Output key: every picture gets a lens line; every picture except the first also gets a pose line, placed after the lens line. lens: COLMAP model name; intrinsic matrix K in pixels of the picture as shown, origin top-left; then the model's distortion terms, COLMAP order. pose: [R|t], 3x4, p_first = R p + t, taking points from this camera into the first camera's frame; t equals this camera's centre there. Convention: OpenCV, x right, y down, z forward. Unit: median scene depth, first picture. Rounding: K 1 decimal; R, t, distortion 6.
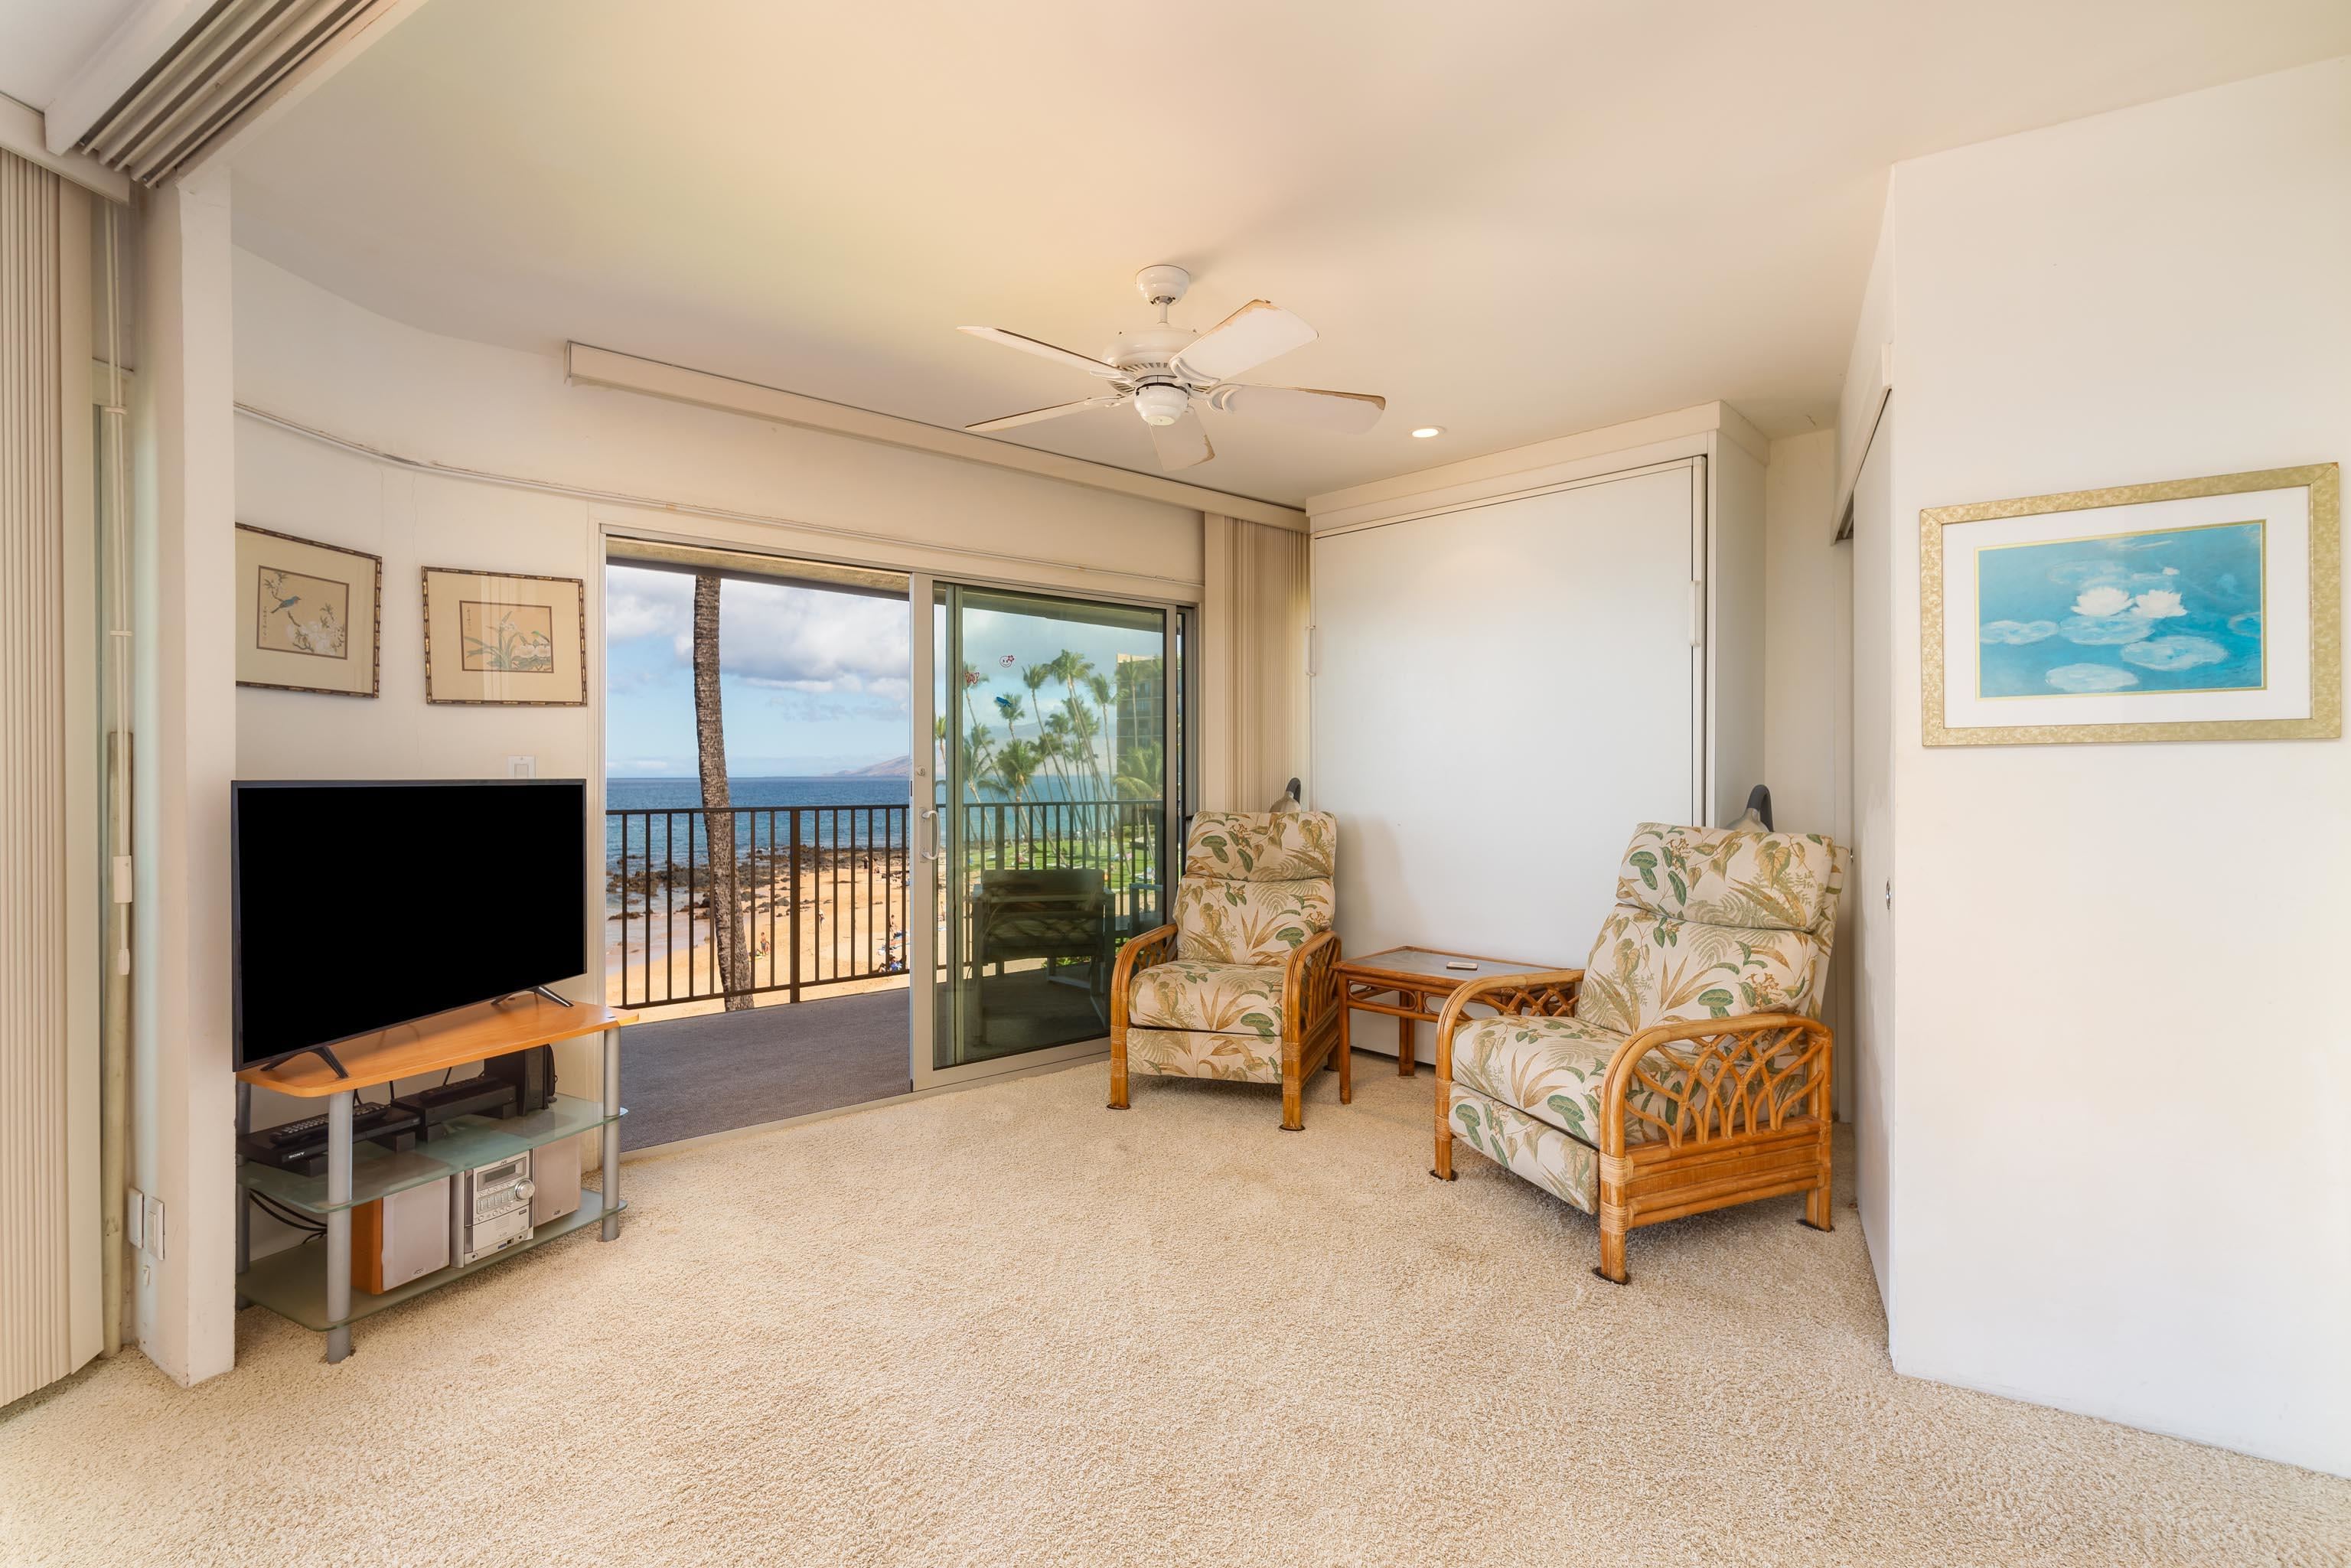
lens RADIAL K [[996.2, 0, 1170.3], [0, 996.2, 775.4], [0, 0, 1]] dist [0.008068, -0.000156]
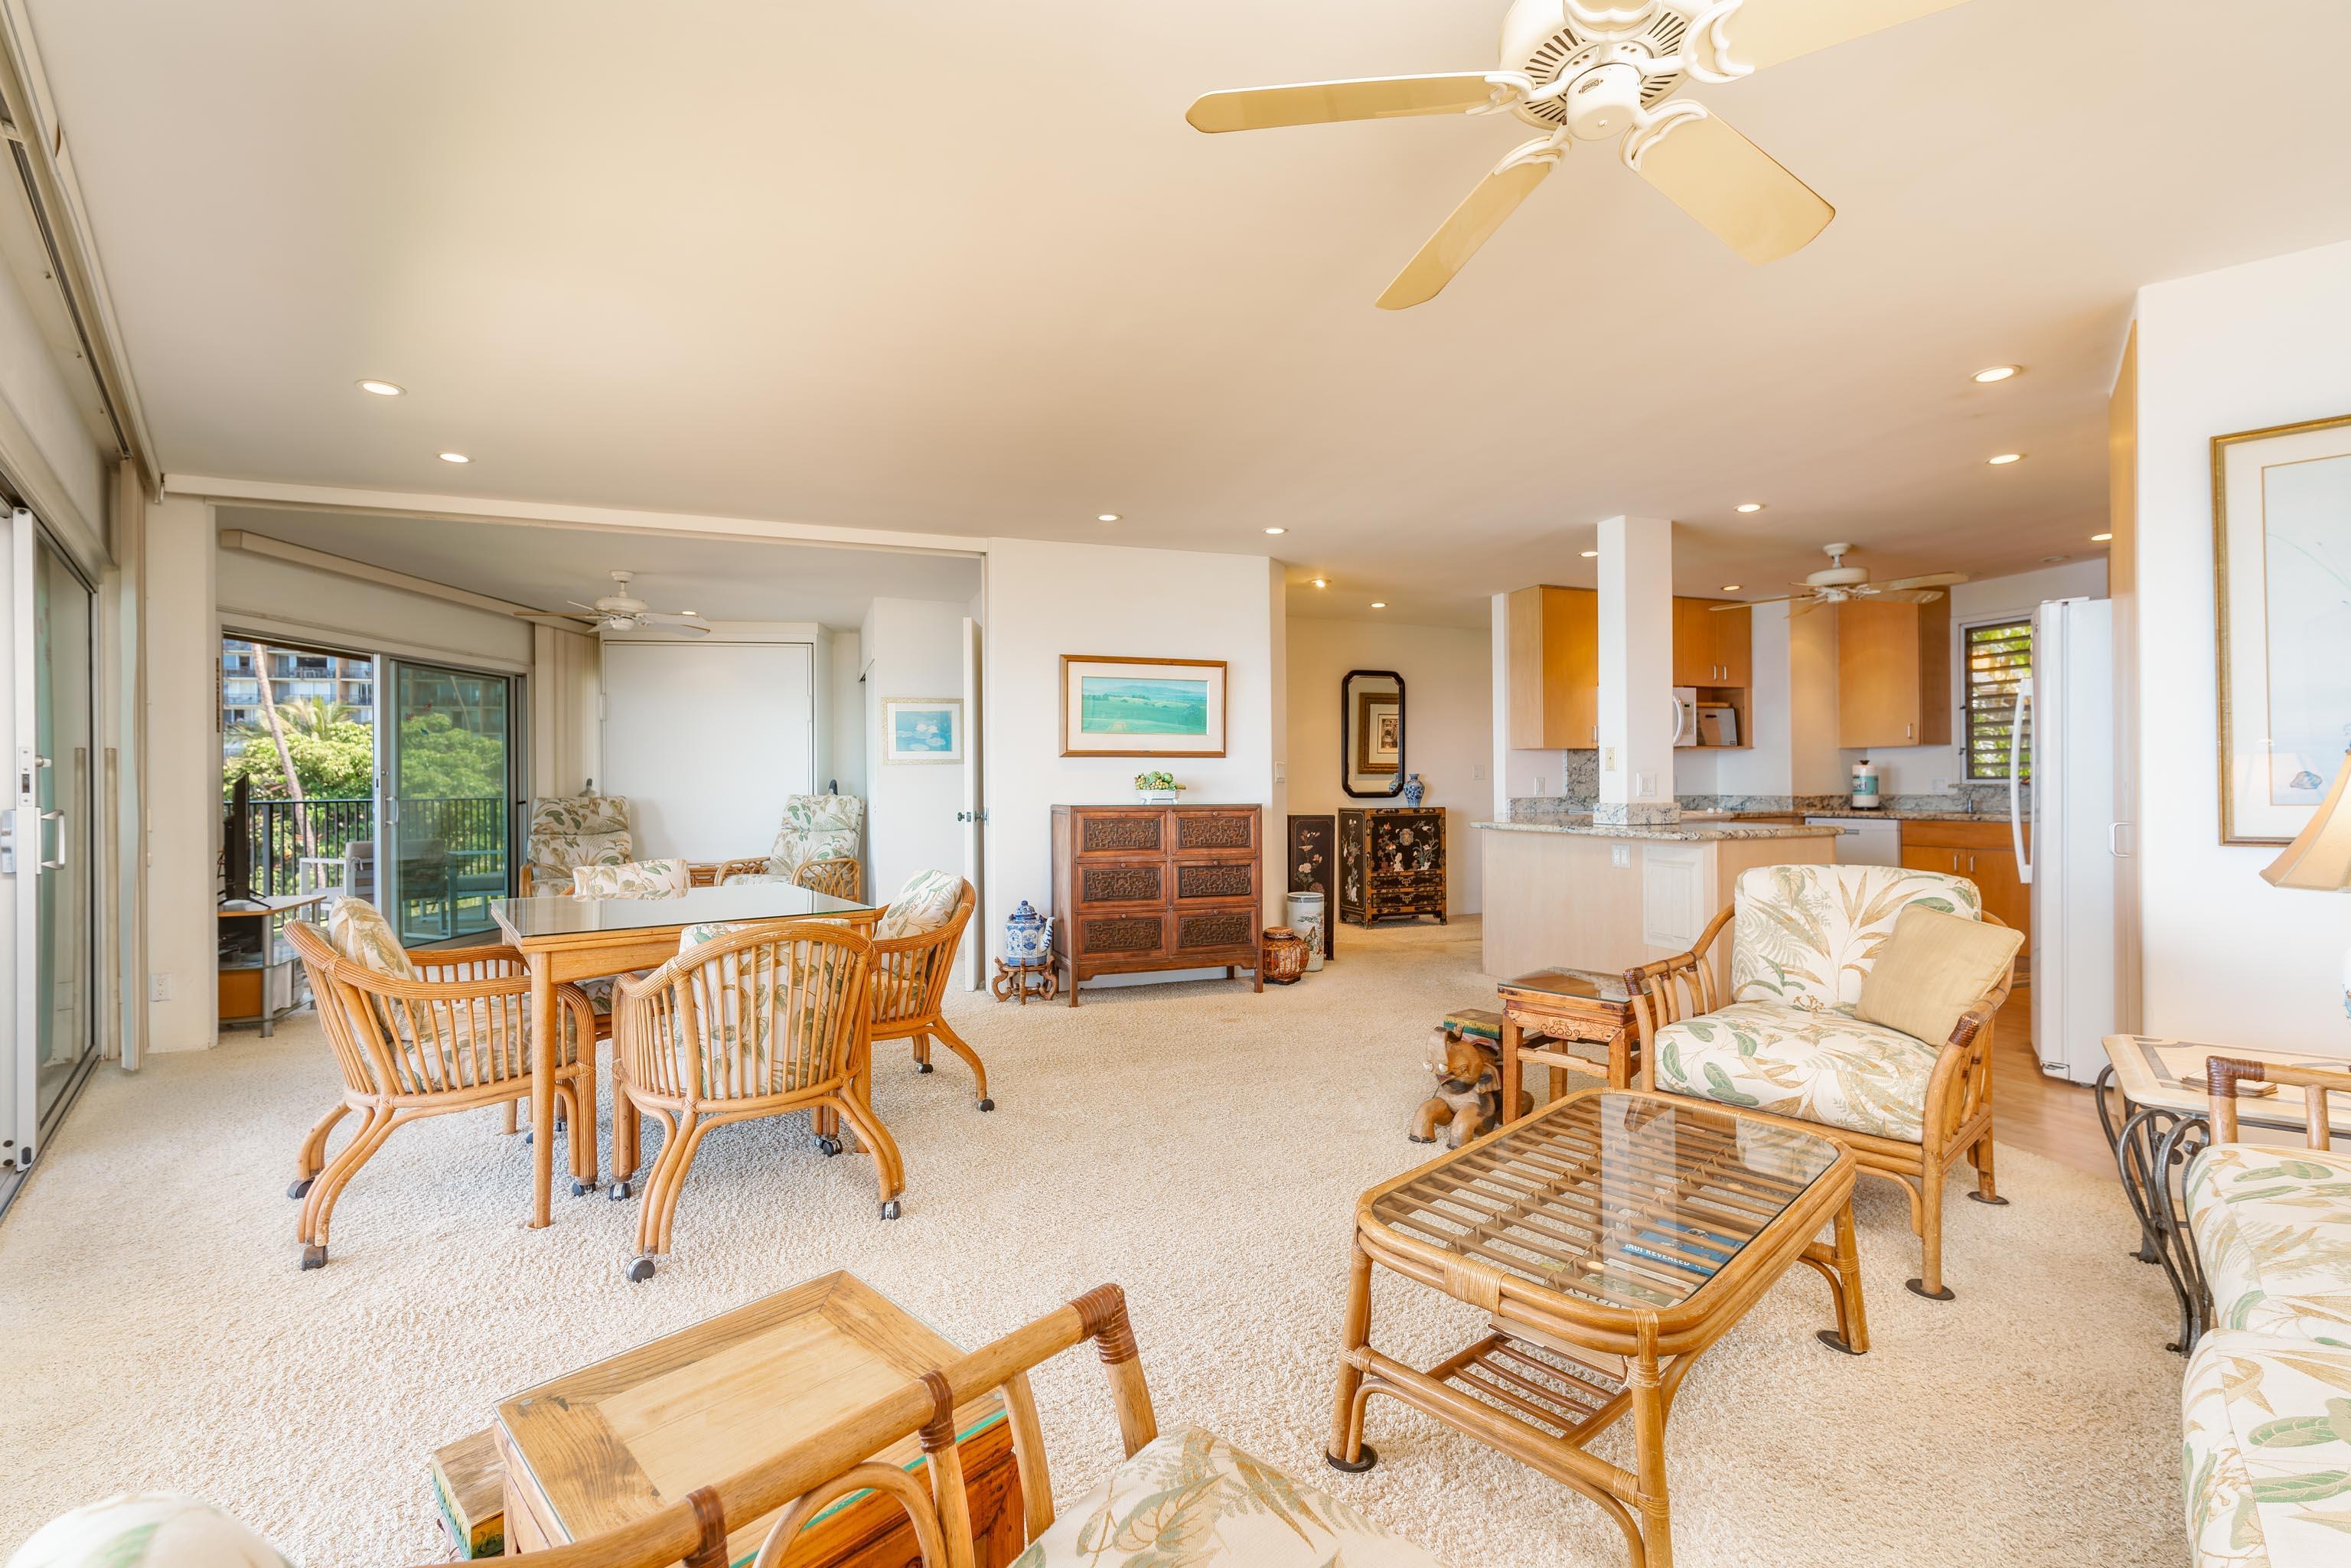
lens RADIAL K [[996.2, 0, 1170.3], [0, 996.2, 775.4], [0, 0, 1]] dist [0.008068, -0.000156]
pose [[0.623156, -0.000052, 0.782097, -0.872267], [0.008396, 0.999943, -0.006623, 0.025584], [-0.782052, 0.010694, 0.623121, -1.264572]]
